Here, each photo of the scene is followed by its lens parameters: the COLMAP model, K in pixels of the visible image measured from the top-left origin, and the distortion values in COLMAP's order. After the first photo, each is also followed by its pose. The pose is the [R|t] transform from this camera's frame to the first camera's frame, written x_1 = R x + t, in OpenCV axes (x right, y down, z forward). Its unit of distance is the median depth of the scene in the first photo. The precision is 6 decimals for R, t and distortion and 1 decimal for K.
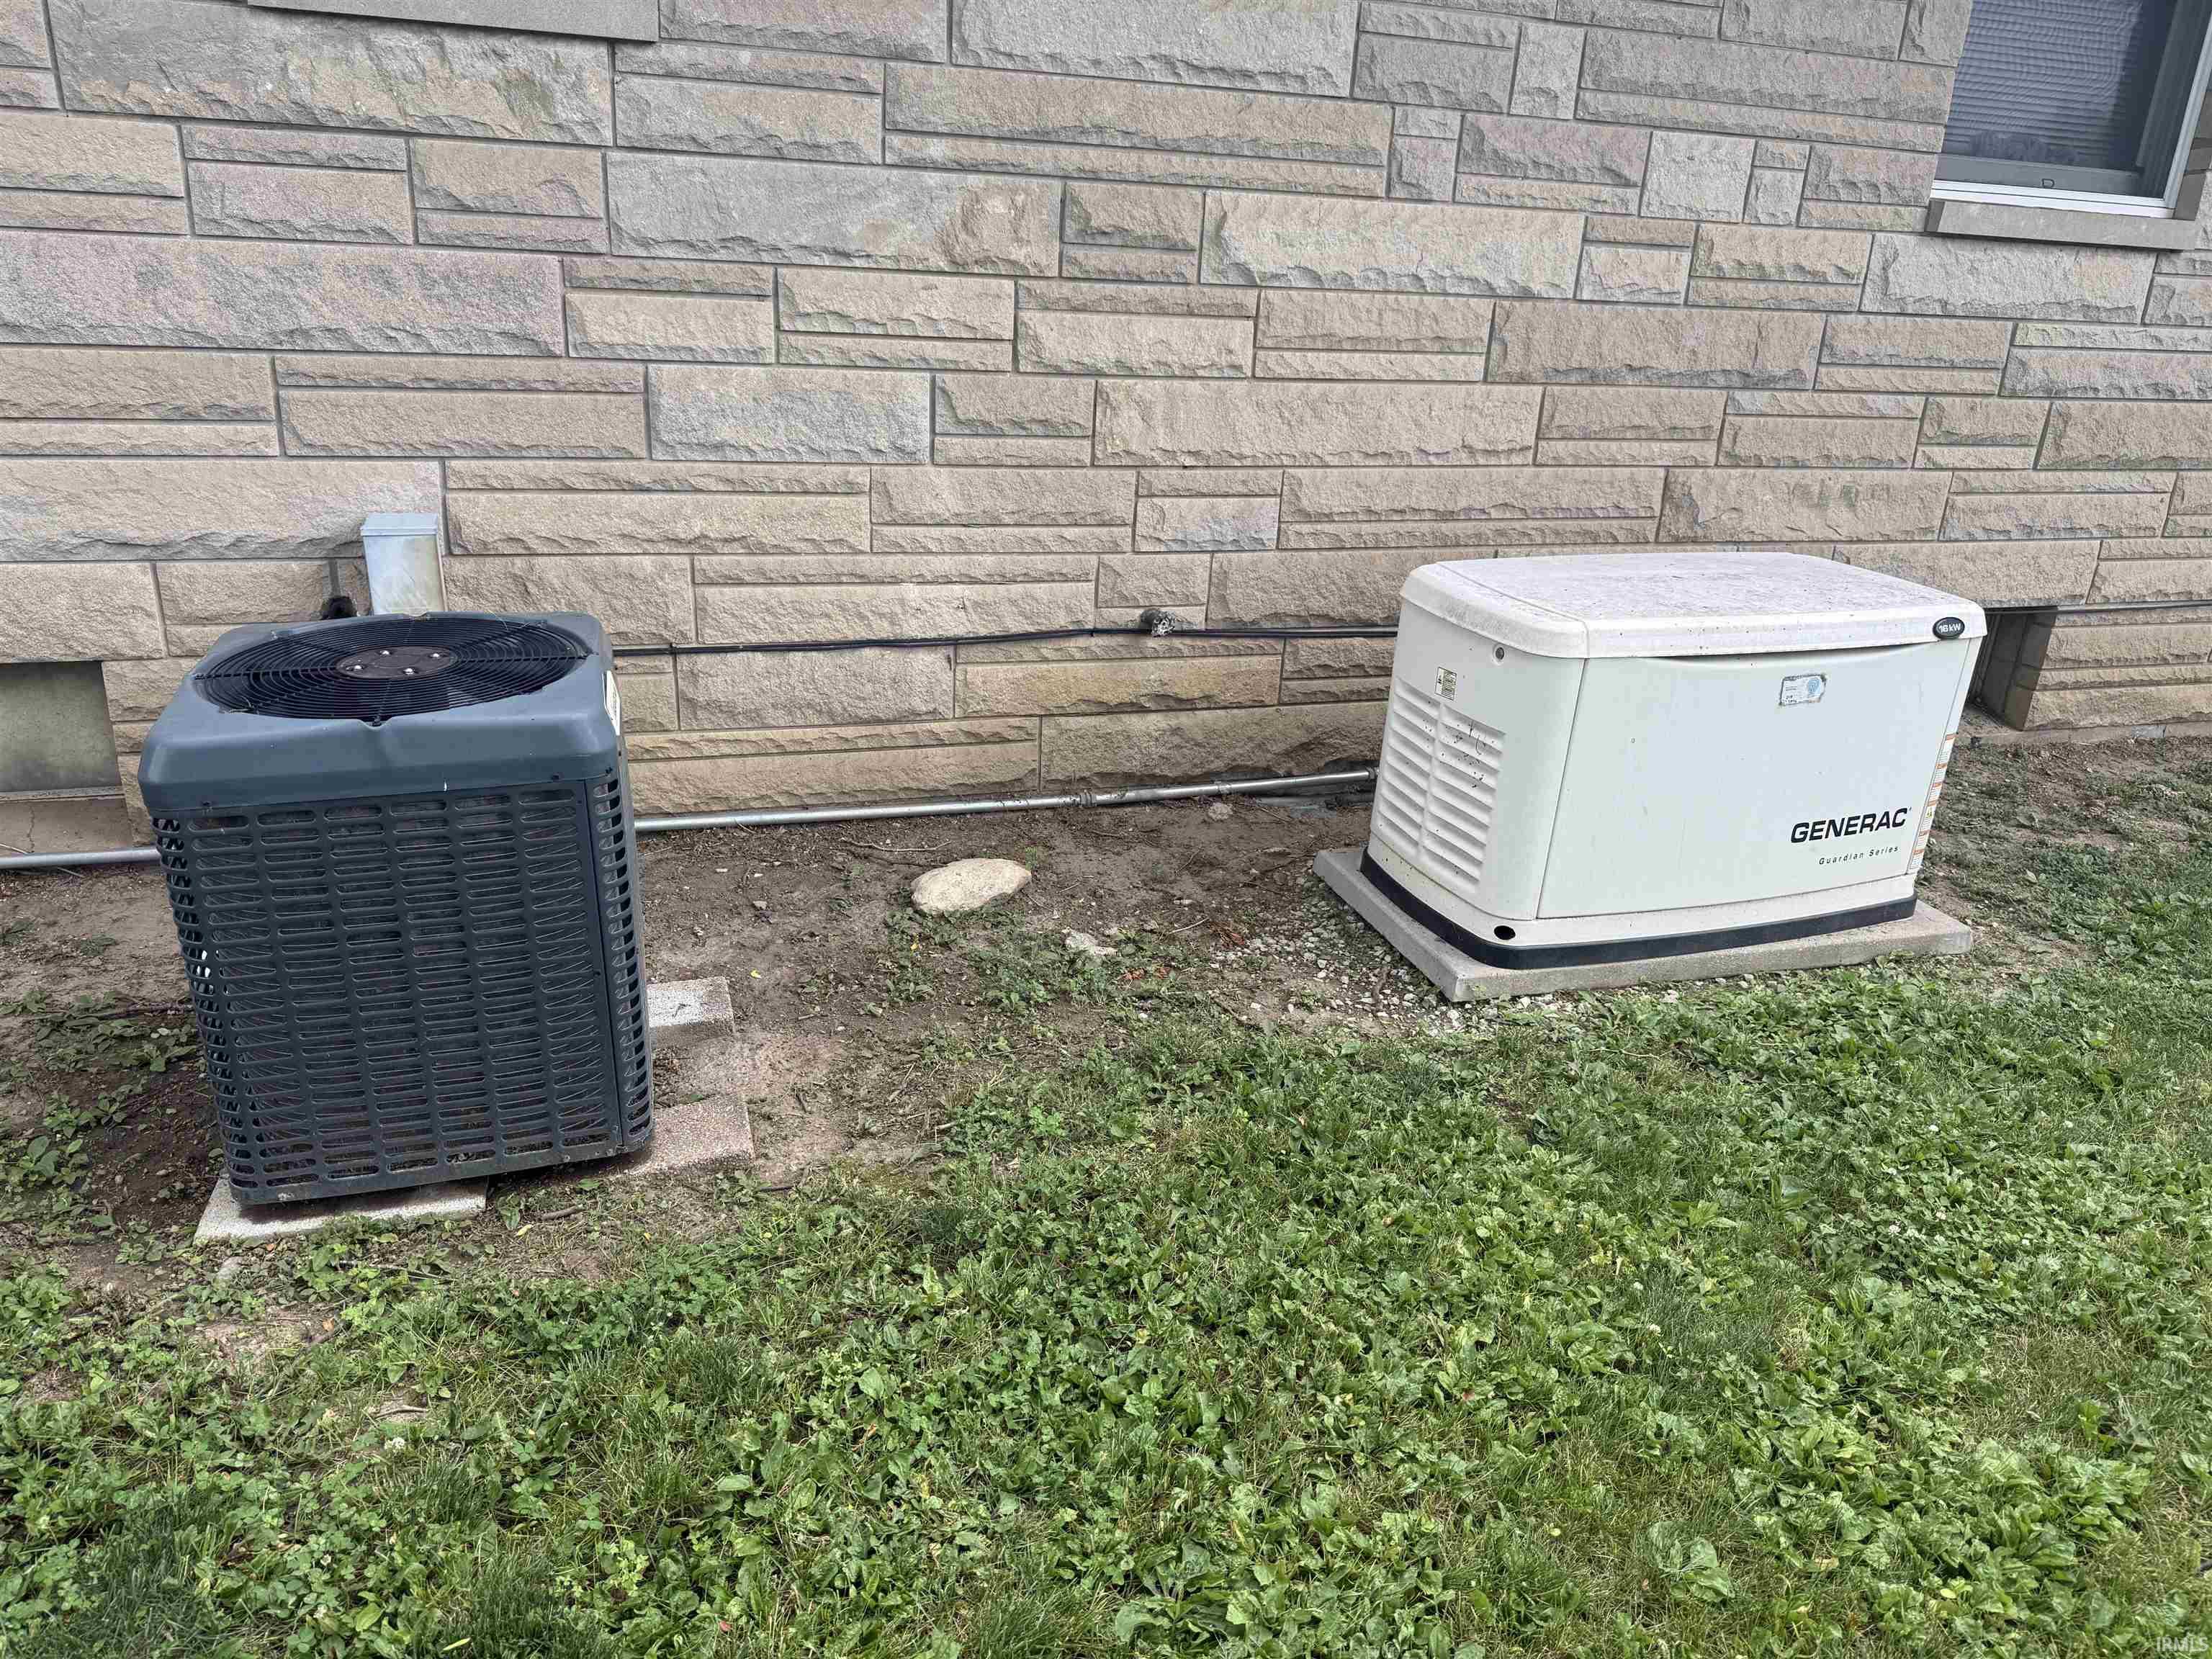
lens RADIAL K [[1552.4, 0, 1107.9], [0, 1552.4, 837.9], [0, 0, 1]] dist [0.006859, -0.007193]
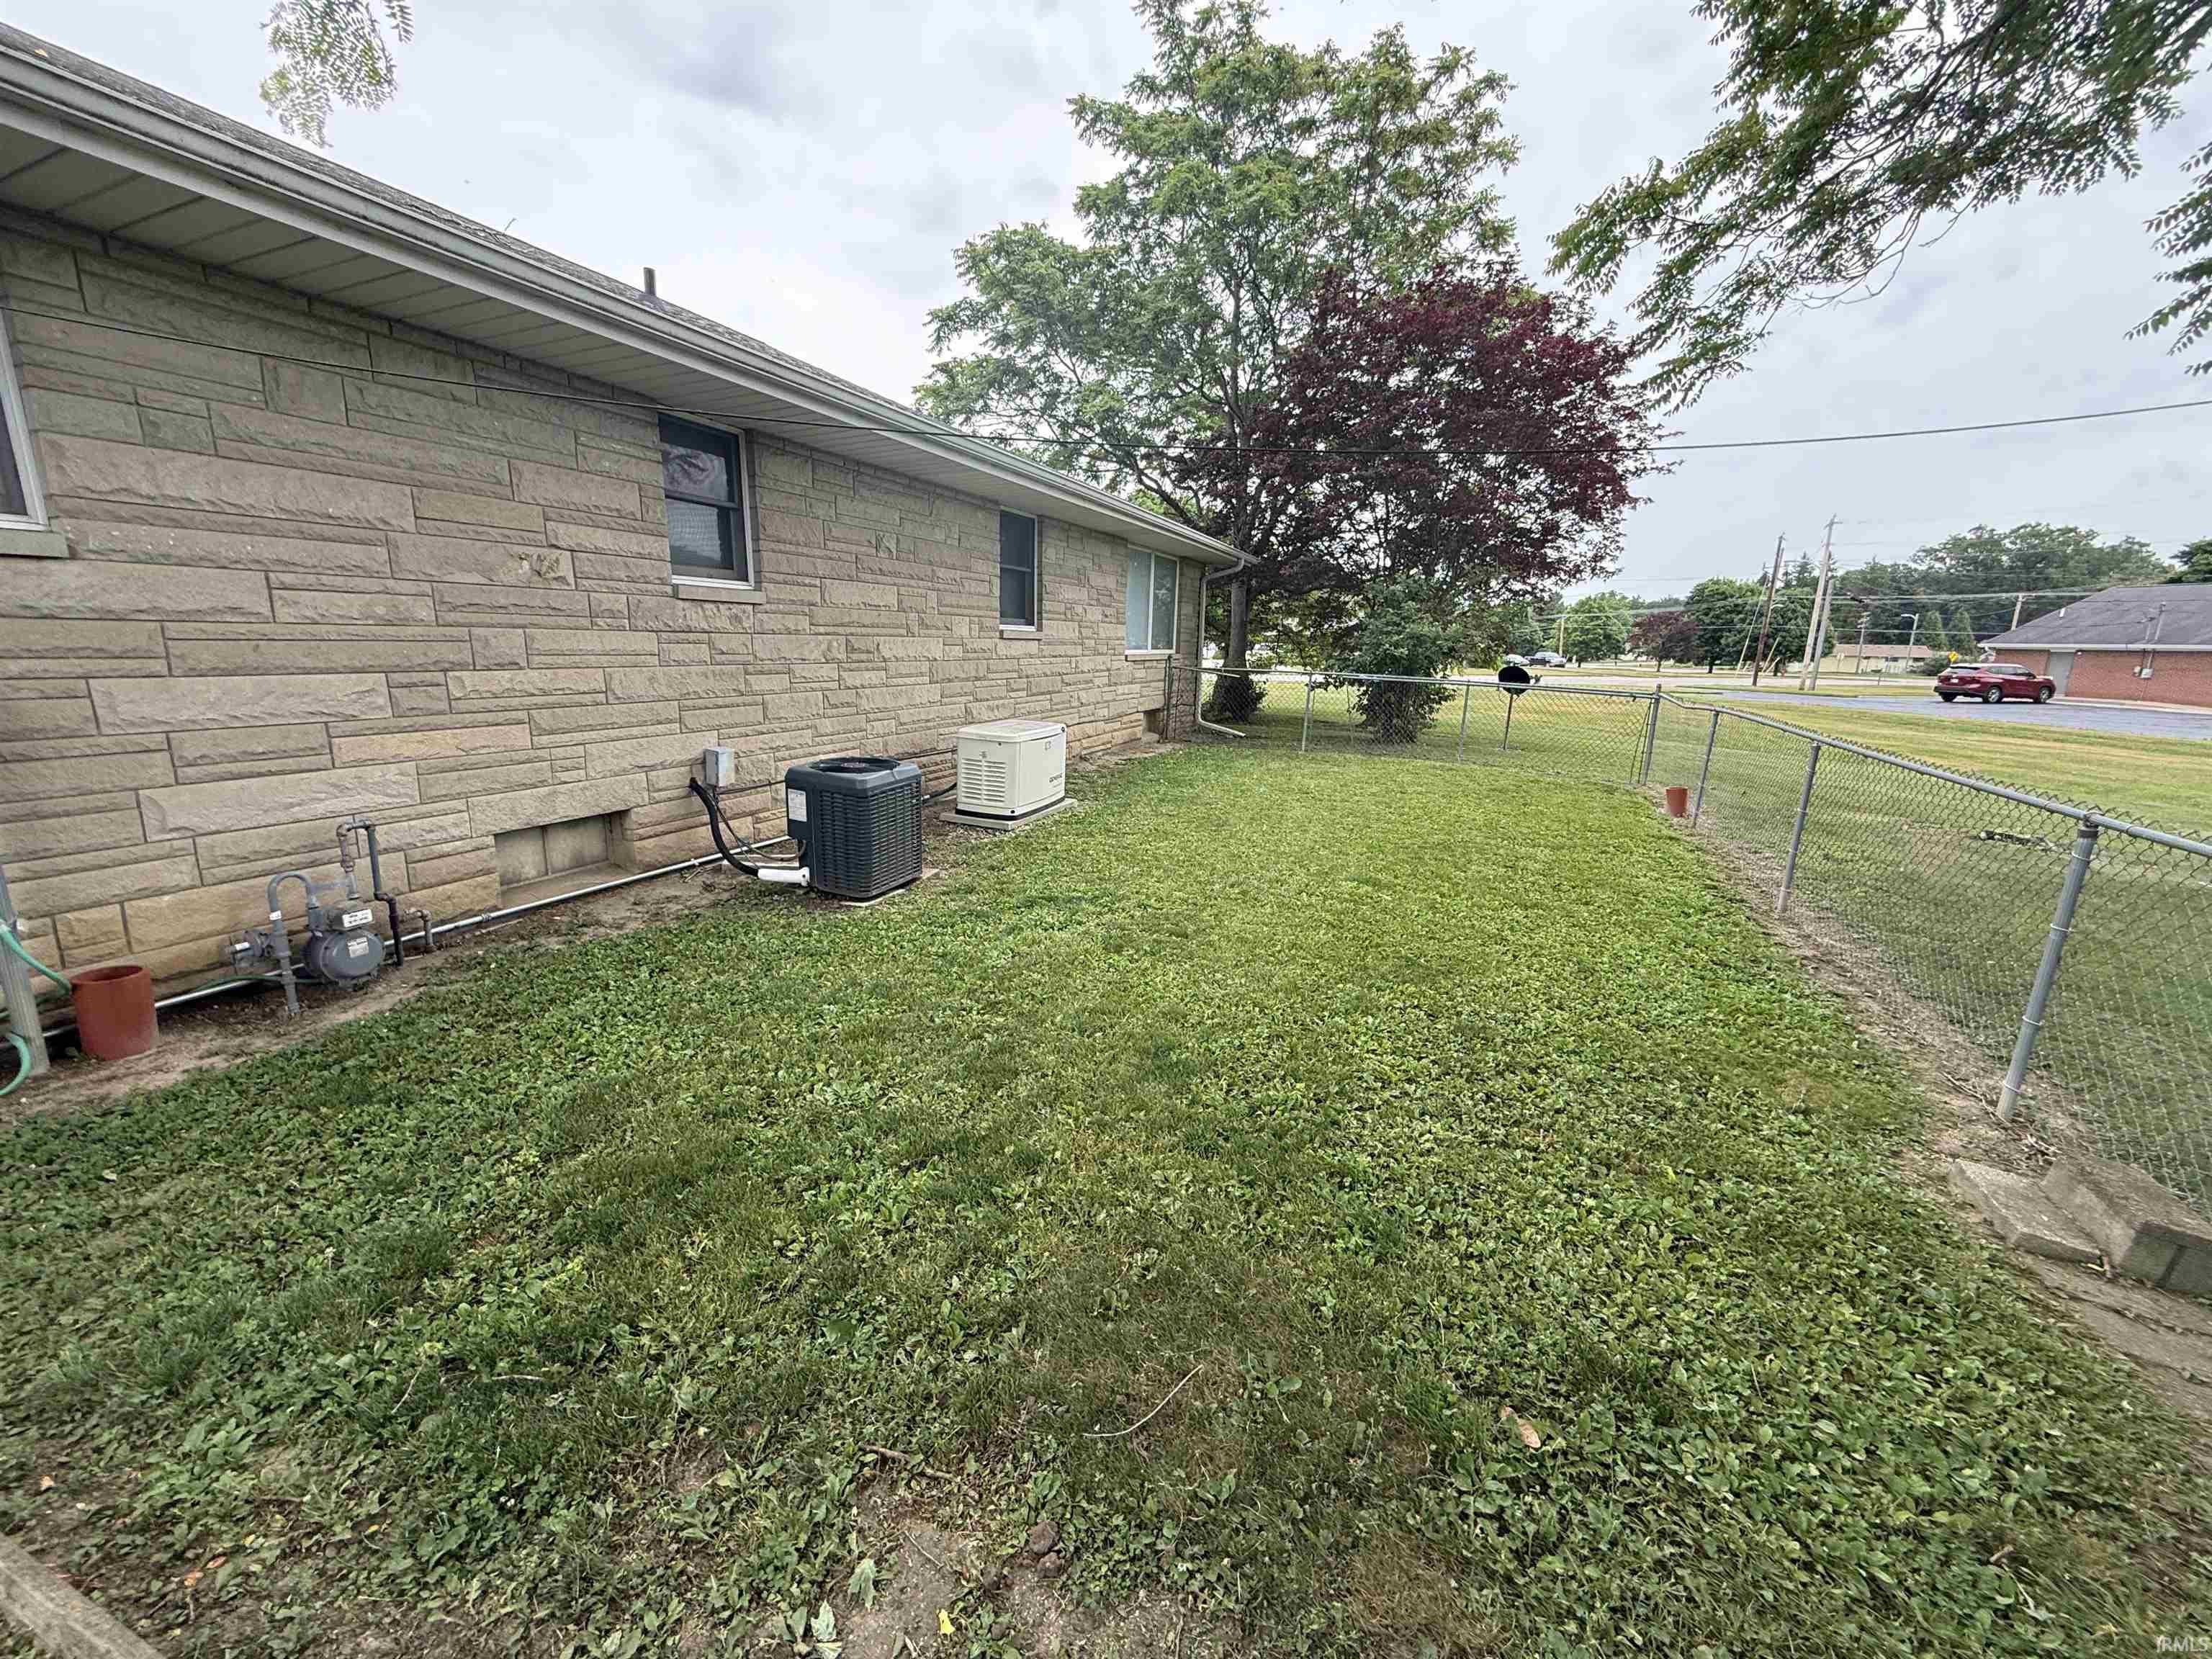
lens RADIAL K [[874.4, 0, 1103.6], [0, 874.4, 831.0], [0, 0, 1]] dist [-0.000810, 0.000325]
pose [[0.659216, -0.197580, 0.725532, -1.181360], [0.287714, 0.957716, -0.000607, 0.168205], [-0.694734, 0.209146, 0.688188, -0.676268]]
